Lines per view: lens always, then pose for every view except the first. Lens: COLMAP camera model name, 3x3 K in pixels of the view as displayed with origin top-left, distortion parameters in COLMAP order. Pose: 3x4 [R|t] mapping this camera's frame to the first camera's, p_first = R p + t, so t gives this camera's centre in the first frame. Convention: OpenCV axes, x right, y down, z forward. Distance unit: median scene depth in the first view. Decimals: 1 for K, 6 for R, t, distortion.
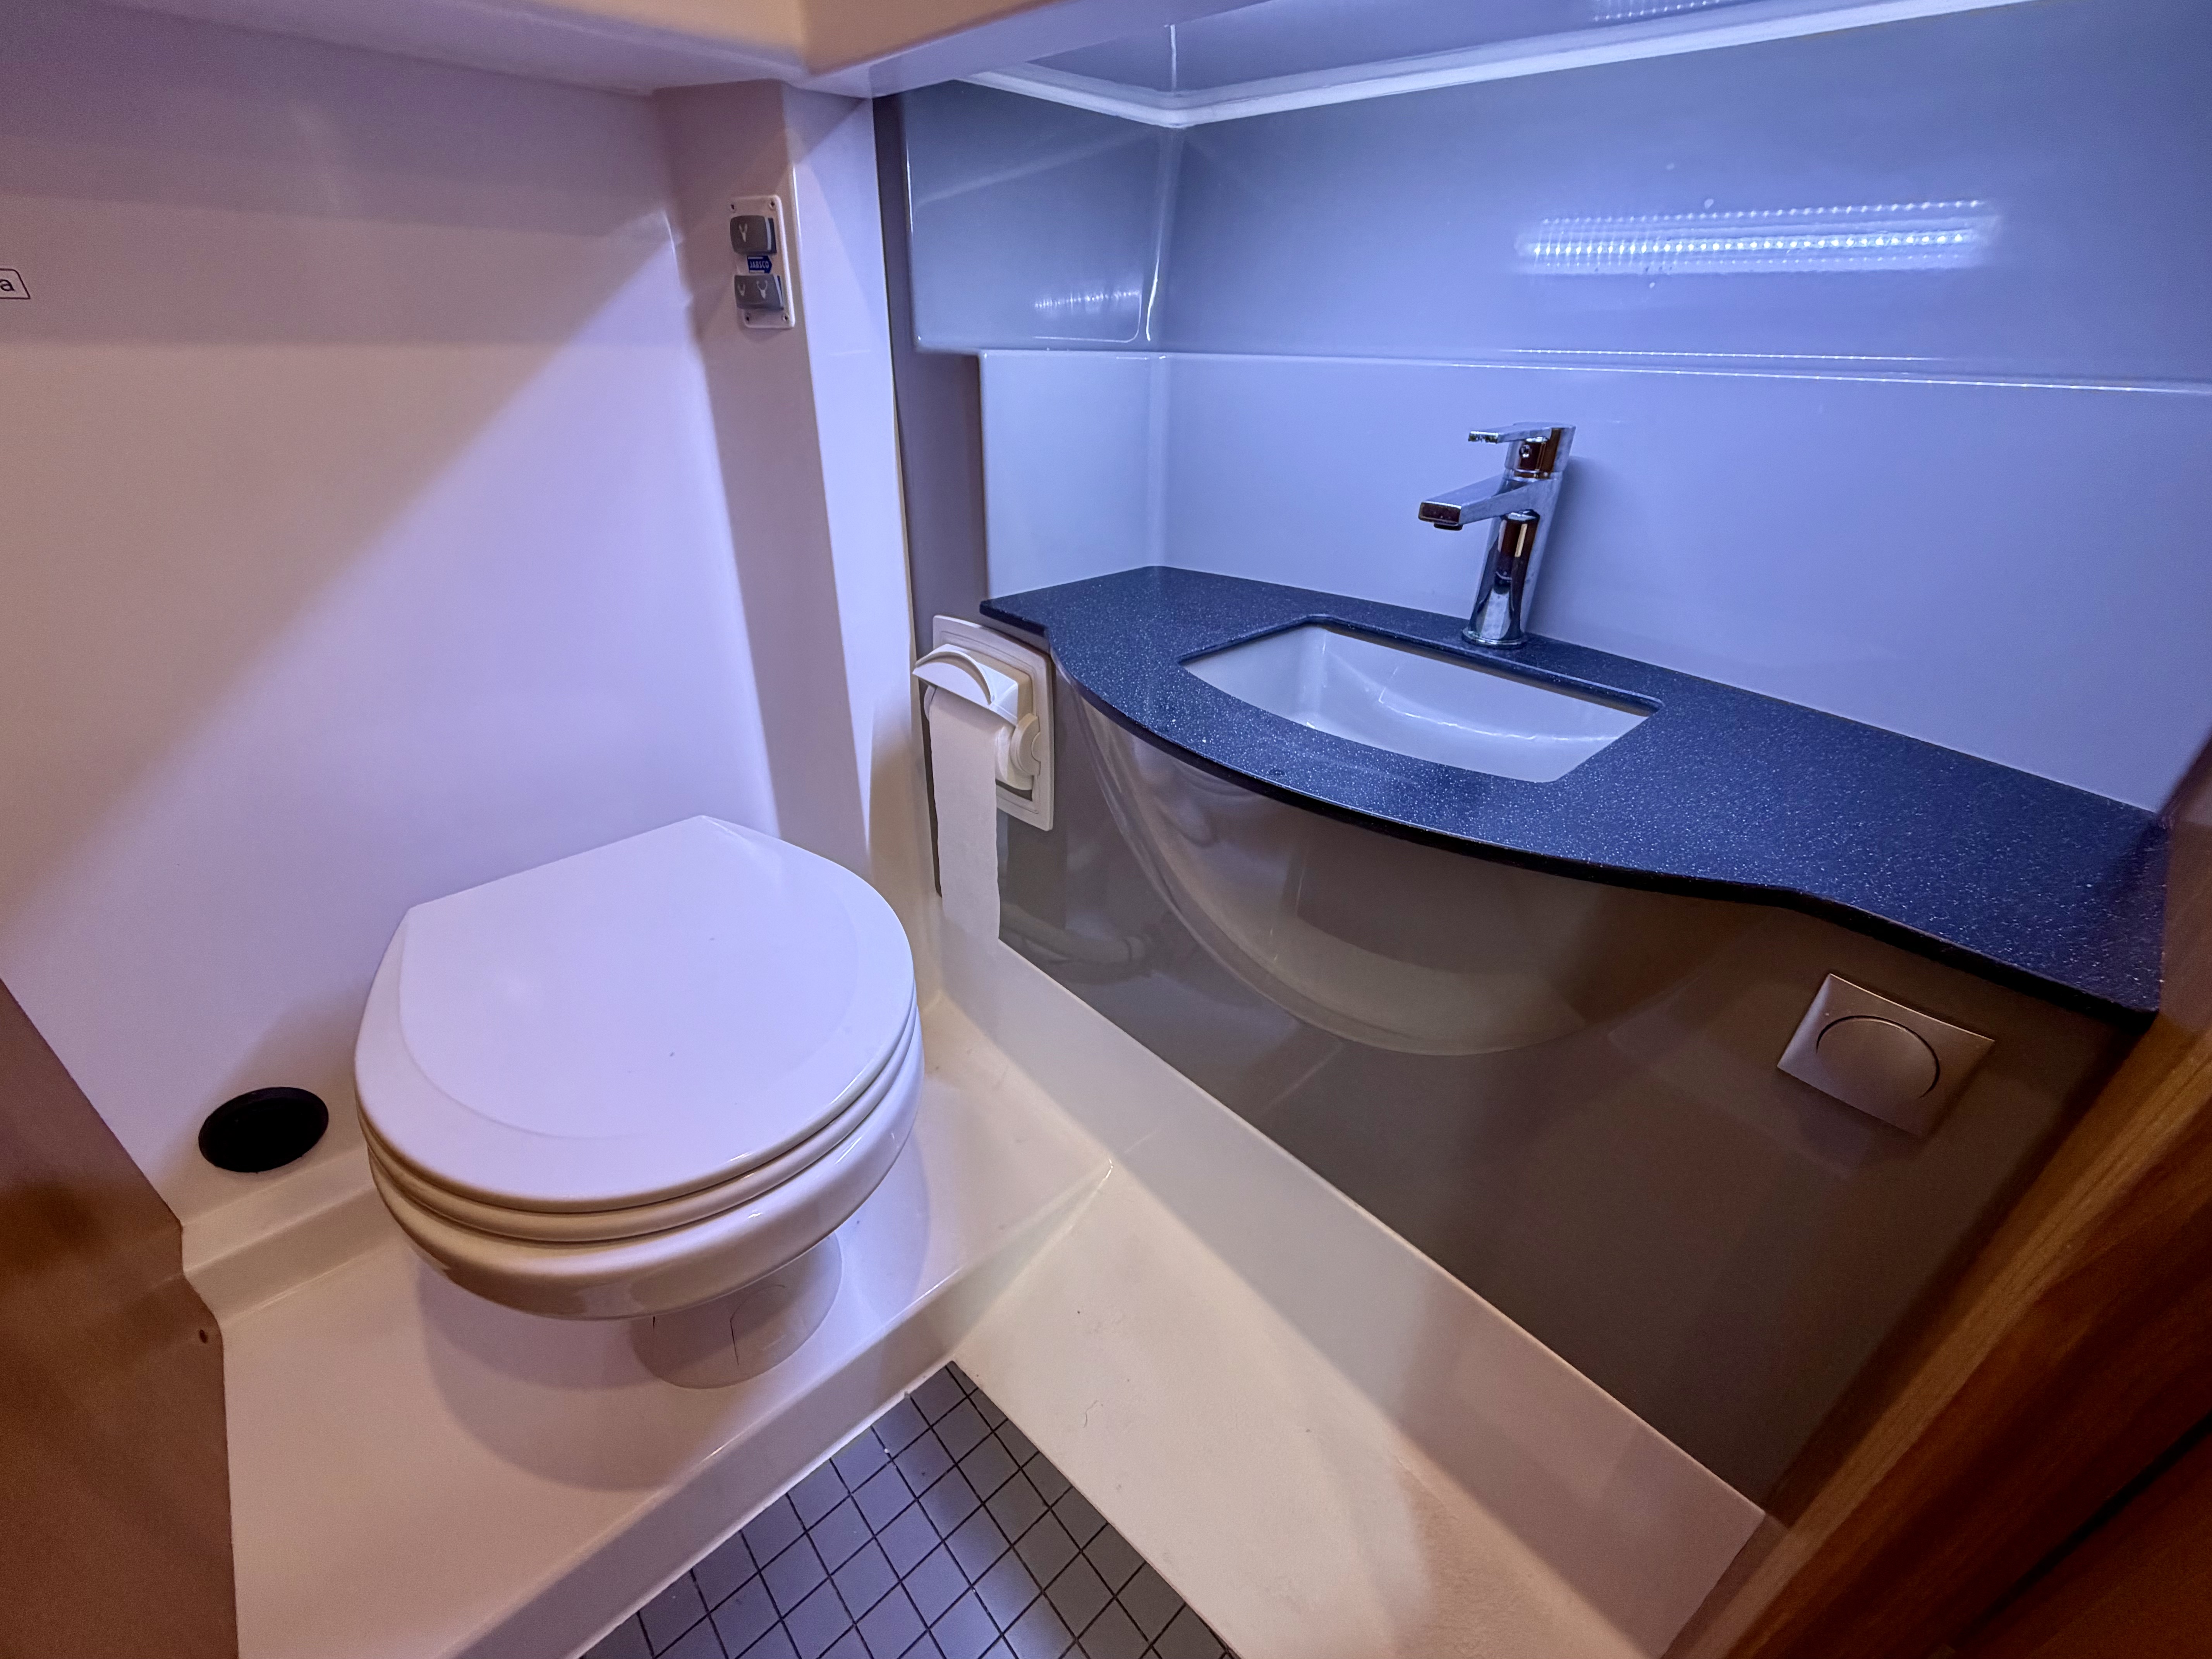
lens RADIAL K [[882.5, 0, 1104.6], [0, 882.5, 827.1], [0, 0, 1]] dist [-0.002891, 0.000442]
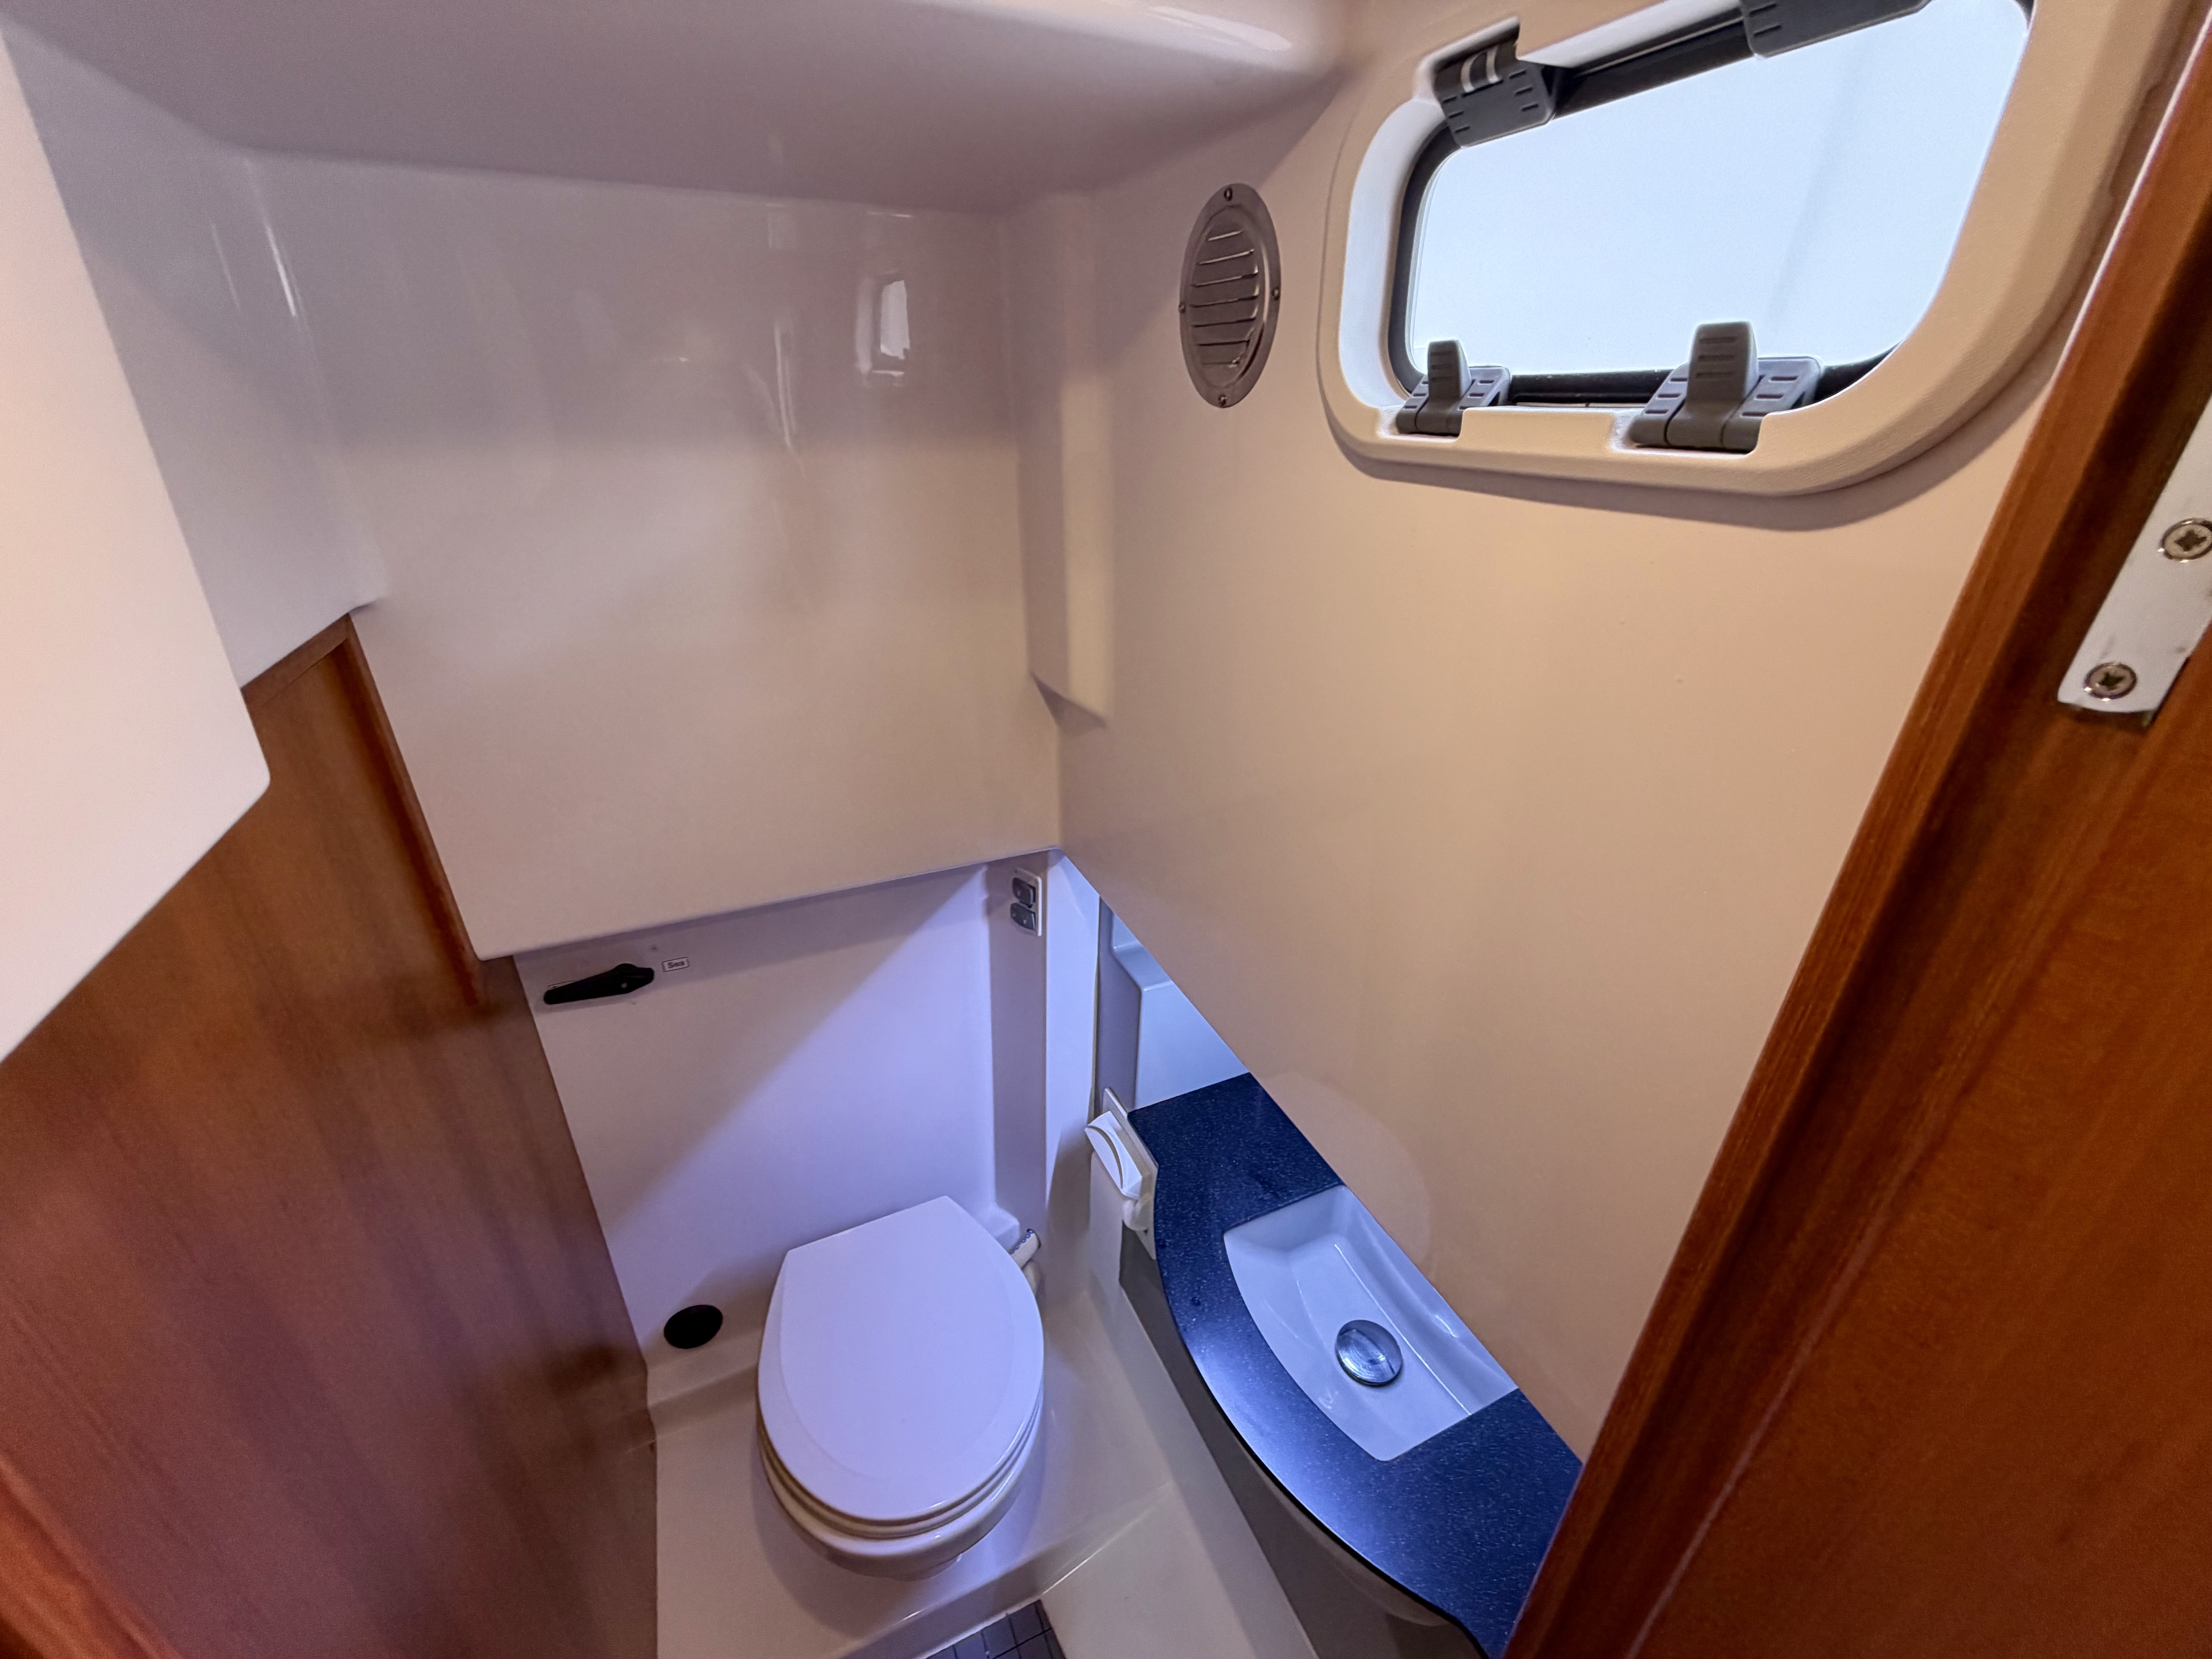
lens RADIAL K [[882.5, 0, 1104.1], [0, 882.5, 827.2], [0, 0, 1]] dist [-0.002891, 0.000442]
pose [[0.950990, 0.131637, -0.279804, 0.195276], [-0.147653, 0.988352, -0.036859, -0.720076], [0.271693, 0.076366, 0.959349, -0.561844]]
